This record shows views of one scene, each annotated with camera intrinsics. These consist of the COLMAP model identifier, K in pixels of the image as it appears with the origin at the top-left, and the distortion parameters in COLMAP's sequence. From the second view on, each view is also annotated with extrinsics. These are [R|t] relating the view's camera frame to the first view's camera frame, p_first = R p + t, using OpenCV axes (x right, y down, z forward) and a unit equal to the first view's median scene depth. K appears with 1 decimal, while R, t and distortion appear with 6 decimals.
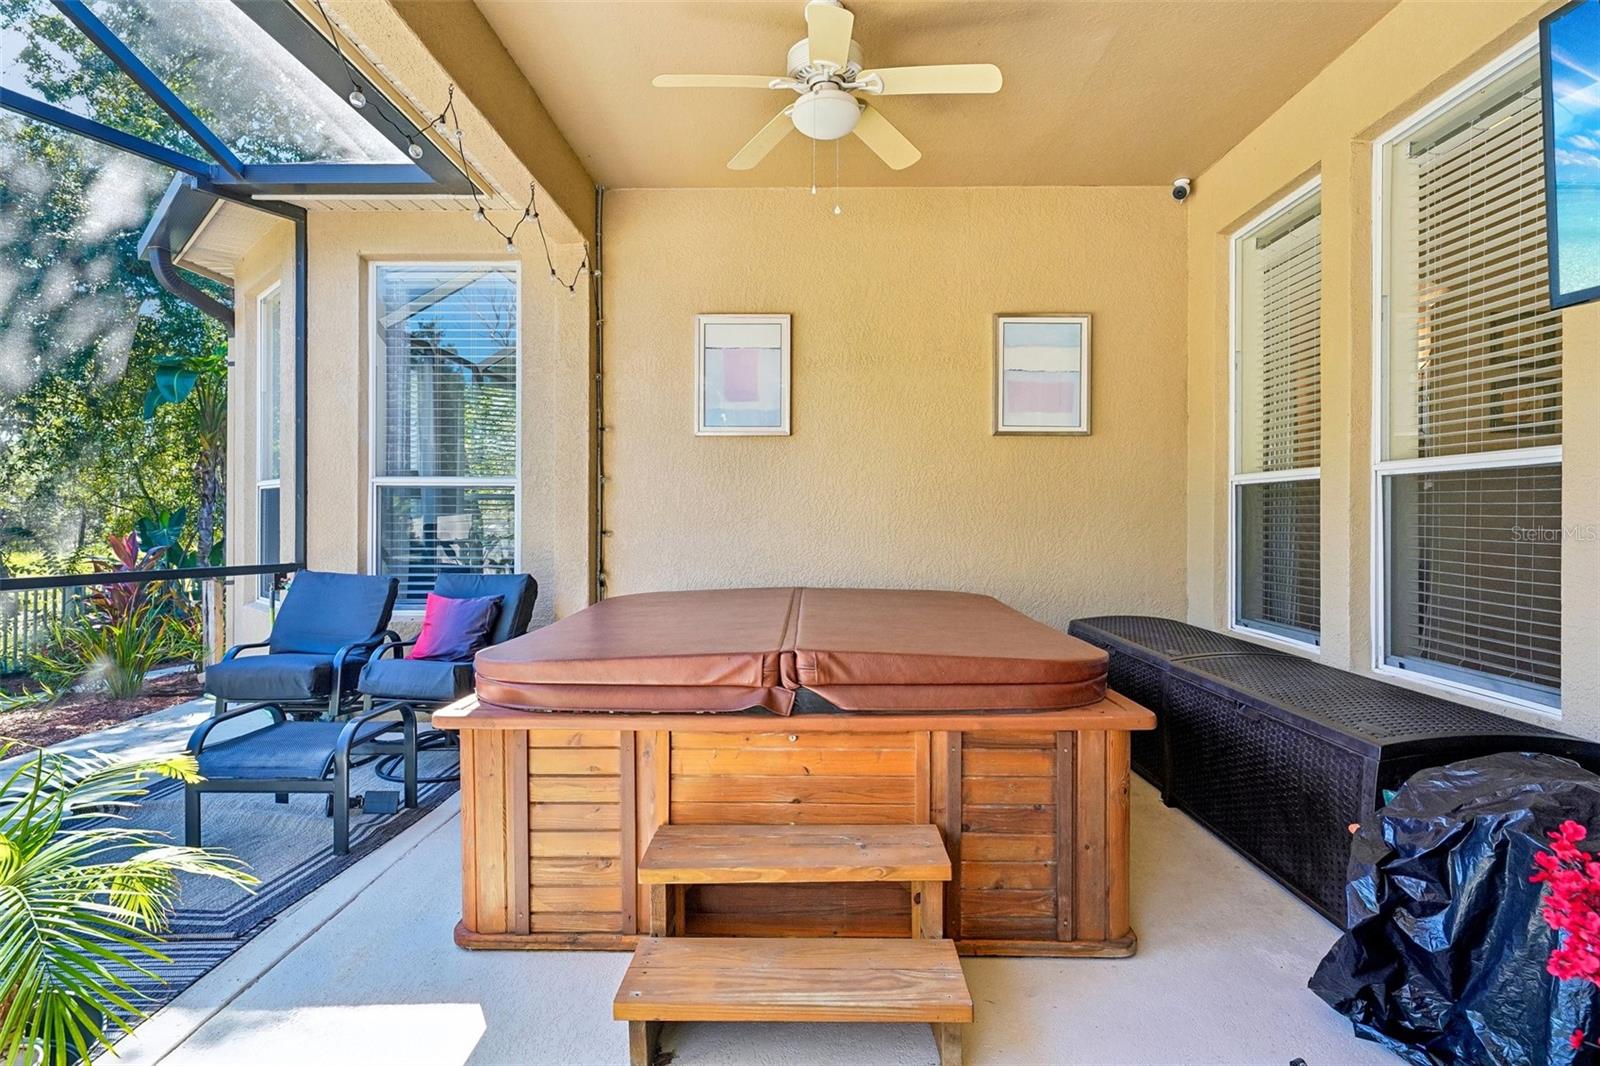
lens RADIAL K [[805.7, 0, 801.5], [0, 805.7, 523.7], [0, 0, 1]] dist [0.002287, -0.001185]
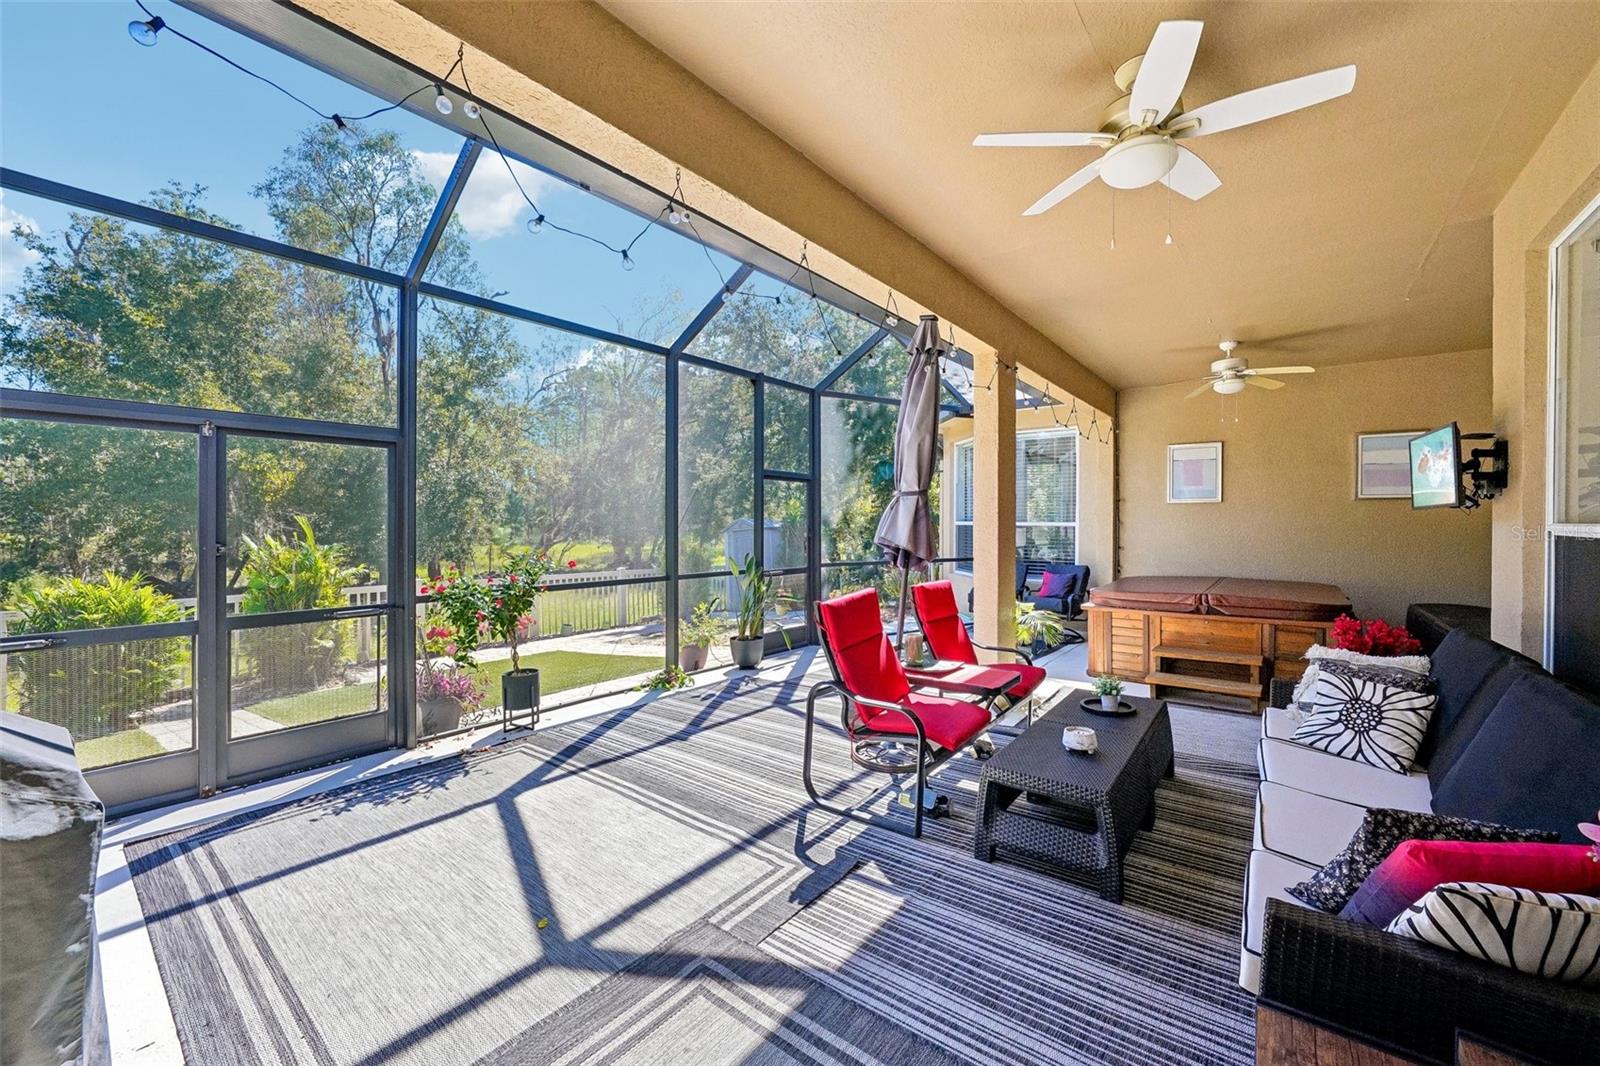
lens RADIAL K [[629.8, 0, 790.7], [0, 629.8, 530.3], [0, 0, 1]] dist [-0.010439, 0.000410]
pose [[0.786669, 0.005190, -0.617353, 0.214373], [-0.002819, 0.999984, 0.004815, -0.087981], [0.617368, -0.002047, 0.786672, -1.831589]]
